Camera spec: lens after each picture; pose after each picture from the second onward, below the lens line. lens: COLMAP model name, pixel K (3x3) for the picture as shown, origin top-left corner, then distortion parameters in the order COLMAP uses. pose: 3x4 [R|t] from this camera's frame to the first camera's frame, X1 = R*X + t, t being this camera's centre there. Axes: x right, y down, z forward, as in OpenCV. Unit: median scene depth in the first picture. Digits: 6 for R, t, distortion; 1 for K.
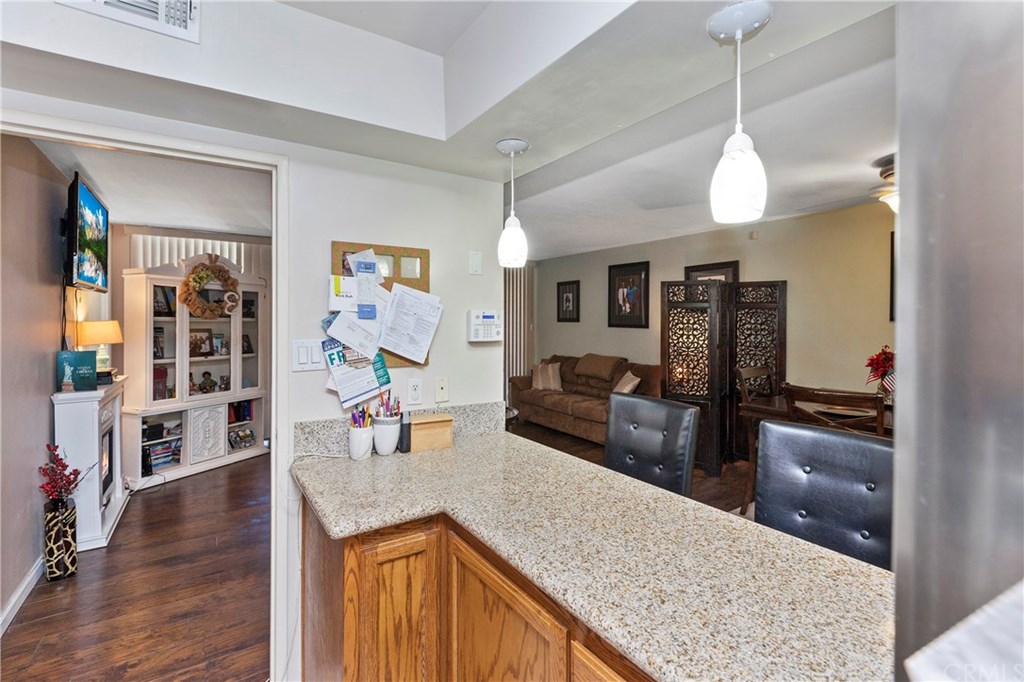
lens RADIAL K [[462.3, 0, 519.6], [0, 462.3, 323.7], [0, 0, 1]] dist [0.021704, -0.000165]
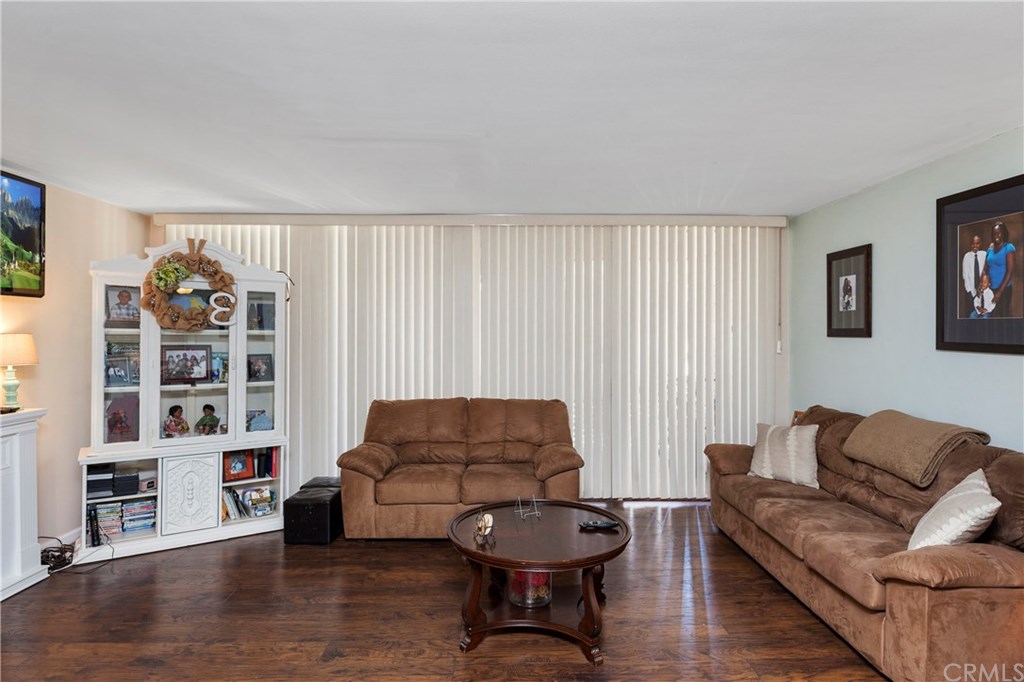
lens RADIAL K [[582.5, 0, 521.5], [0, 582.5, 332.5], [0, 0, 1]] dist [0.007946, -0.000797]
pose [[0.841639, -0.000378, -0.540041, 0.220240], [-0.004228, 0.999964, -0.007289, -0.003682], [0.540025, 0.008418, 0.841607, 0.499583]]
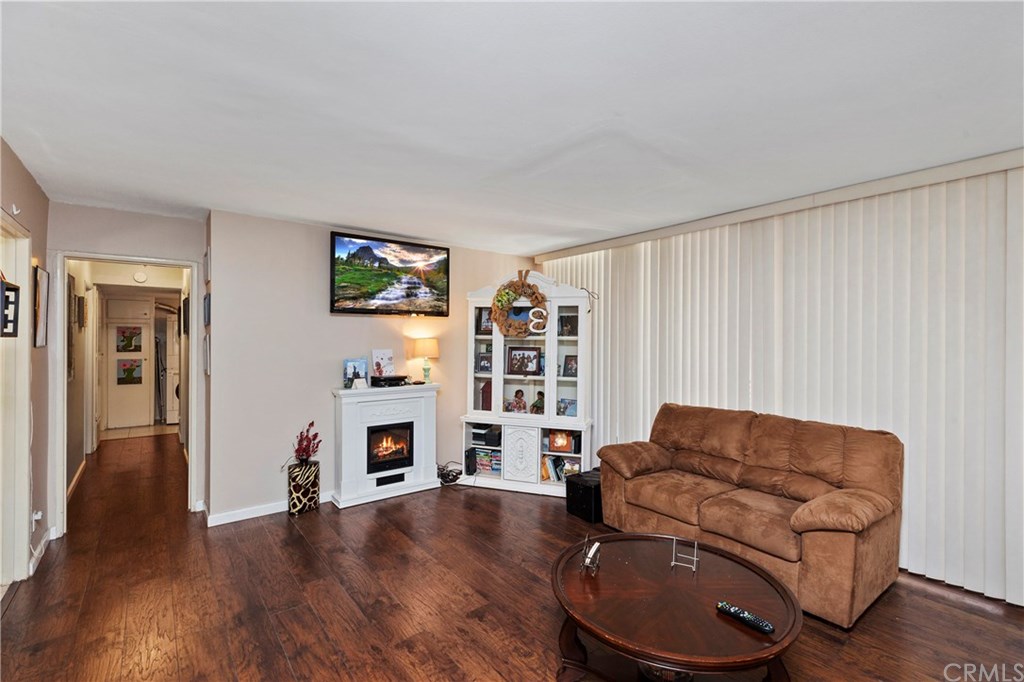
lens RADIAL K [[462.3, 0, 512.2], [0, 462.3, 338.4], [0, 0, 1]] dist [0.021704, -0.000165]
pose [[0.064058, -0.000530, -0.997946, 0.285911], [-0.011656, 0.999931, -0.001279, -0.005827], [0.997878, 0.011714, 0.064048, 0.872944]]
